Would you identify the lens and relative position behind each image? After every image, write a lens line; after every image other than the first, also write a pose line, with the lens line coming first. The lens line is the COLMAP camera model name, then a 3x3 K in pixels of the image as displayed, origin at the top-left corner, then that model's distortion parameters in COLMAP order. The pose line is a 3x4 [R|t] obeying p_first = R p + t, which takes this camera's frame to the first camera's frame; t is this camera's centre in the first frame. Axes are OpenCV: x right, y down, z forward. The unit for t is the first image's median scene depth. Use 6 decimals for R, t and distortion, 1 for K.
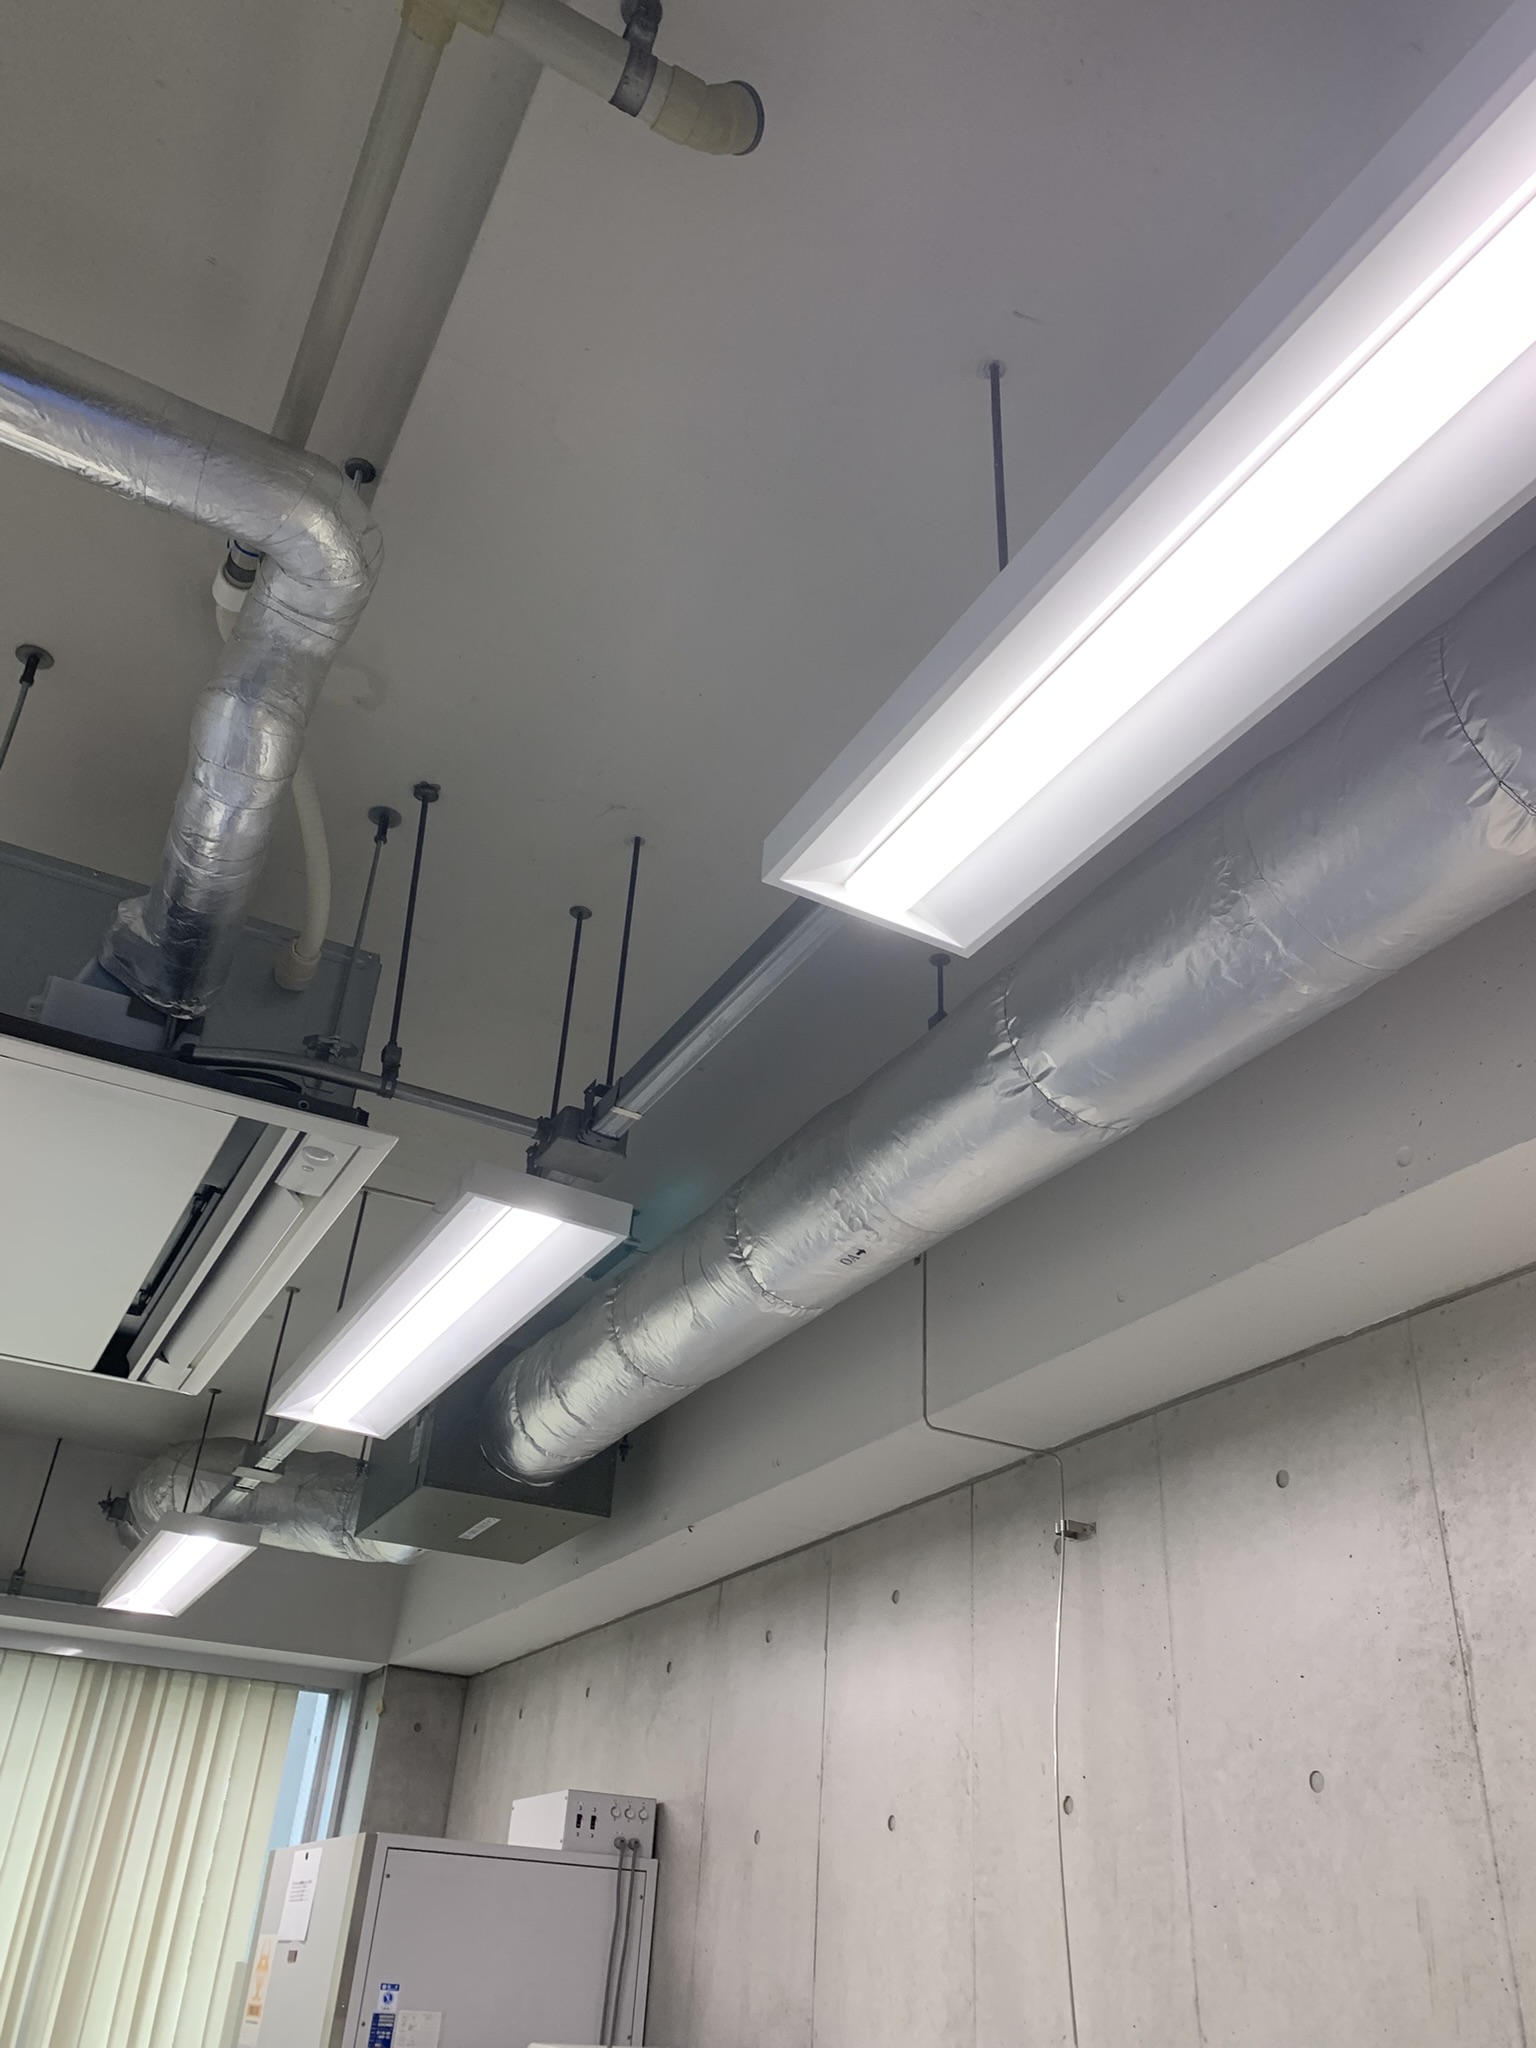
lens RADIAL K [[1577.1, 0, 769.1], [0, 1577.1, 1024.0], [0, 0, 1]] dist [0.014332, 0.001104]
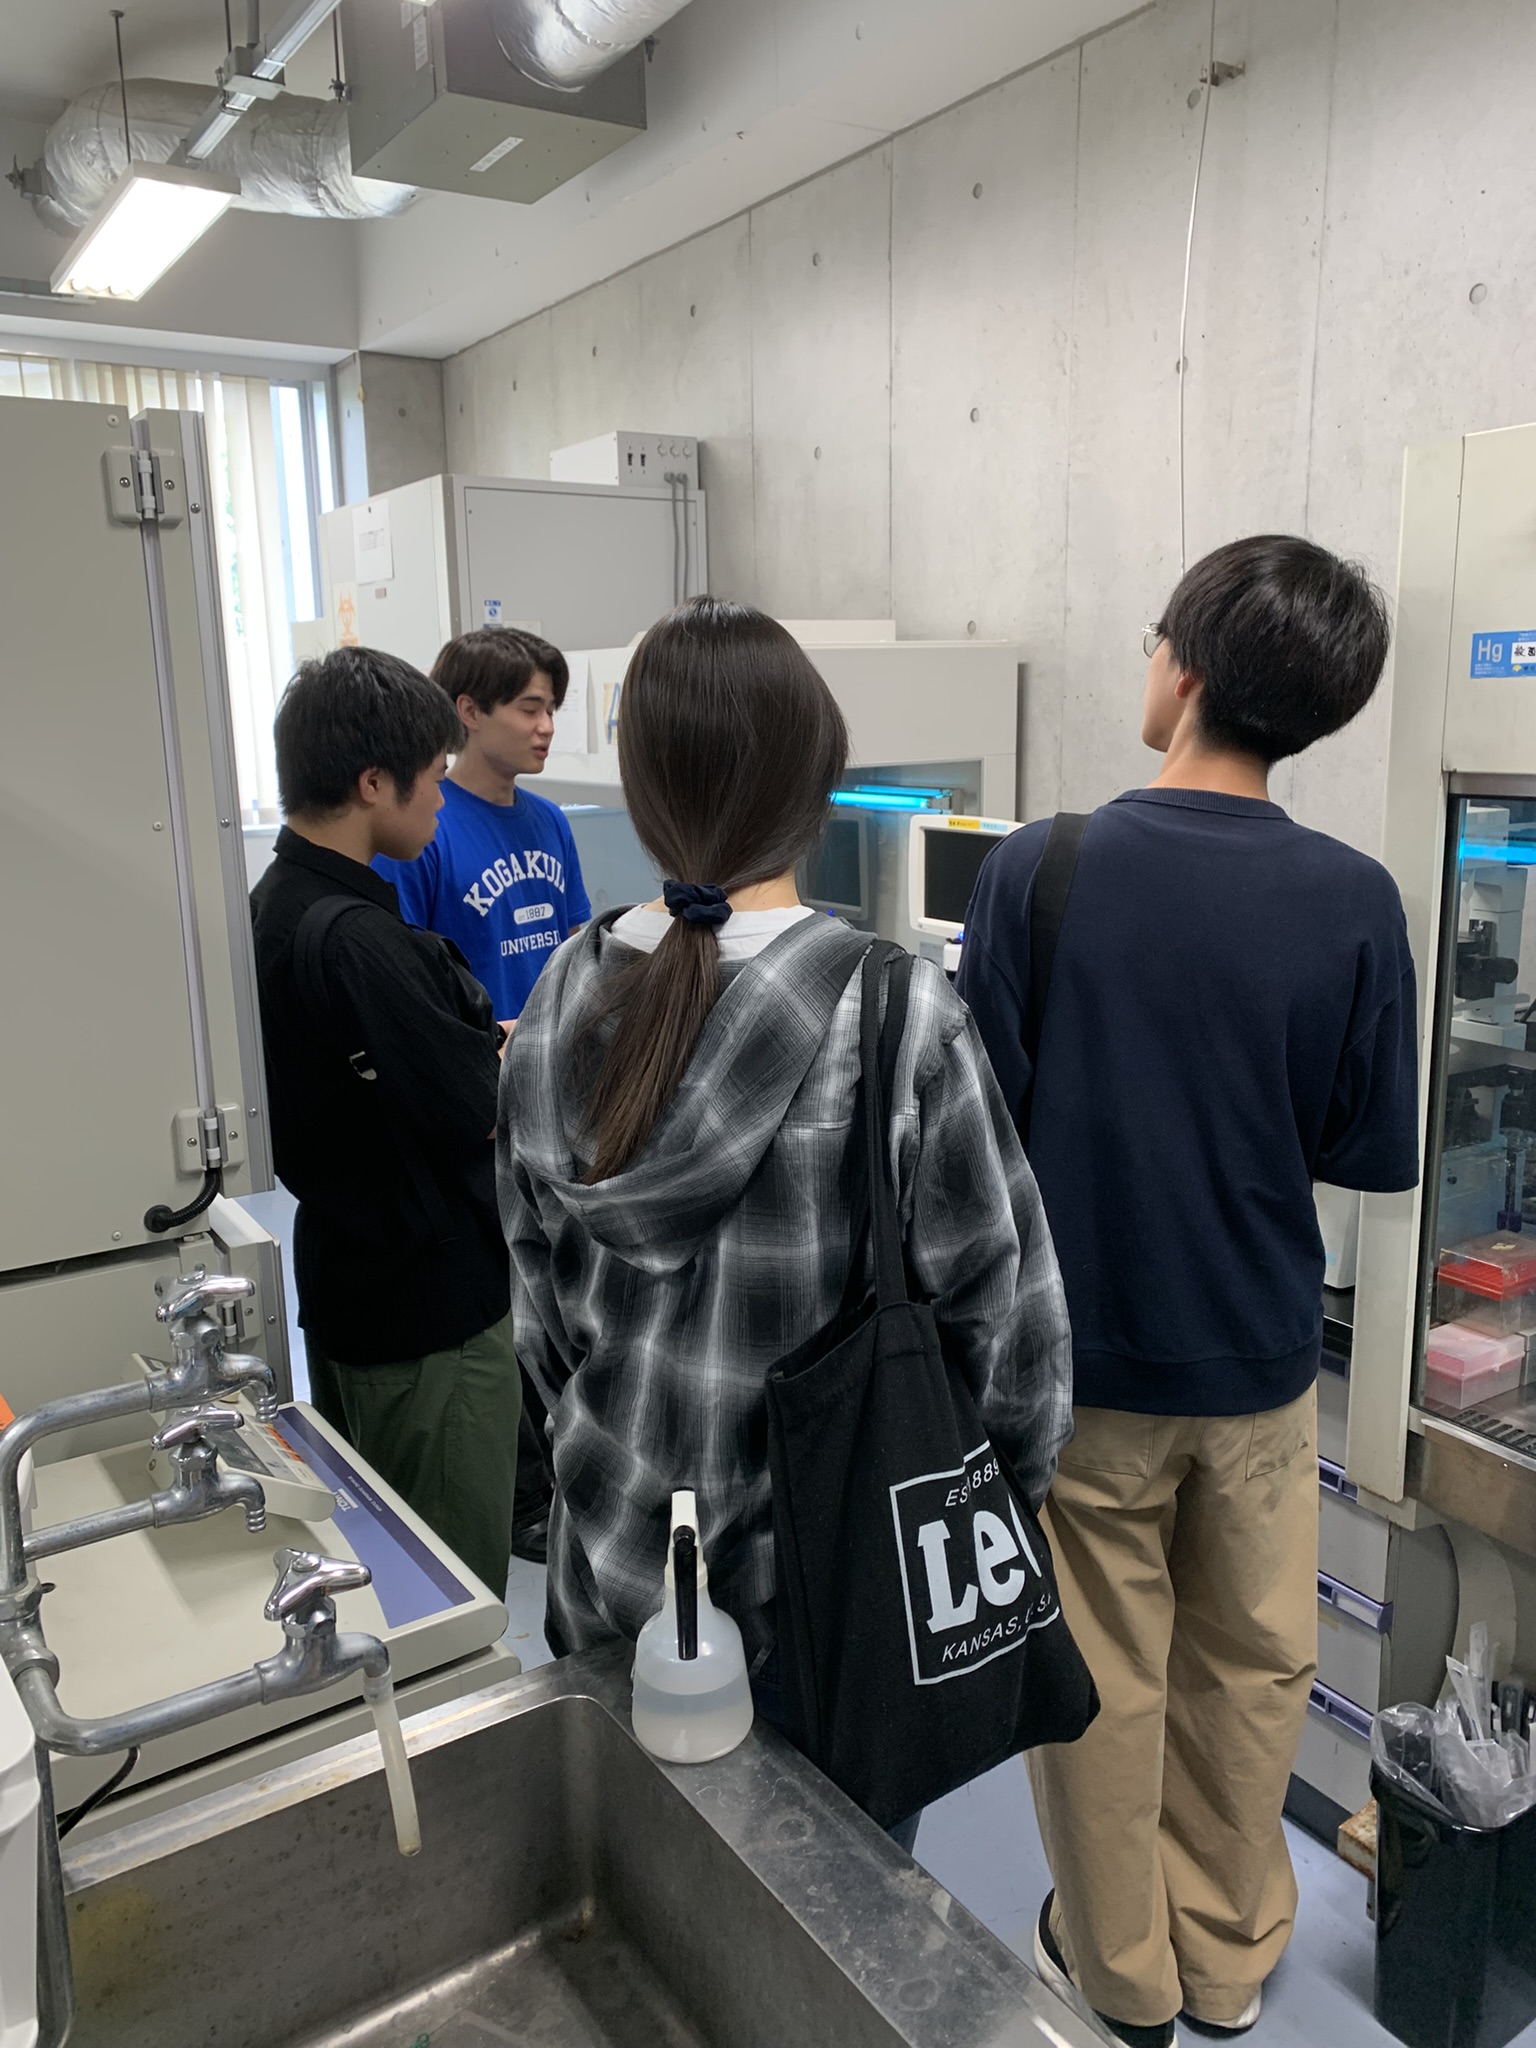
lens RADIAL K [[1577.1, 0, 768.2], [0, 1577.1, 1023.2], [0, 0, 1]] dist [0.014332, 0.001104]
pose [[0.994386, -0.087751, 0.059121, -0.134416], [0.022477, 0.721188, 0.692375, 0.054573], [-0.103394, -0.687160, 0.719111, -0.019582]]
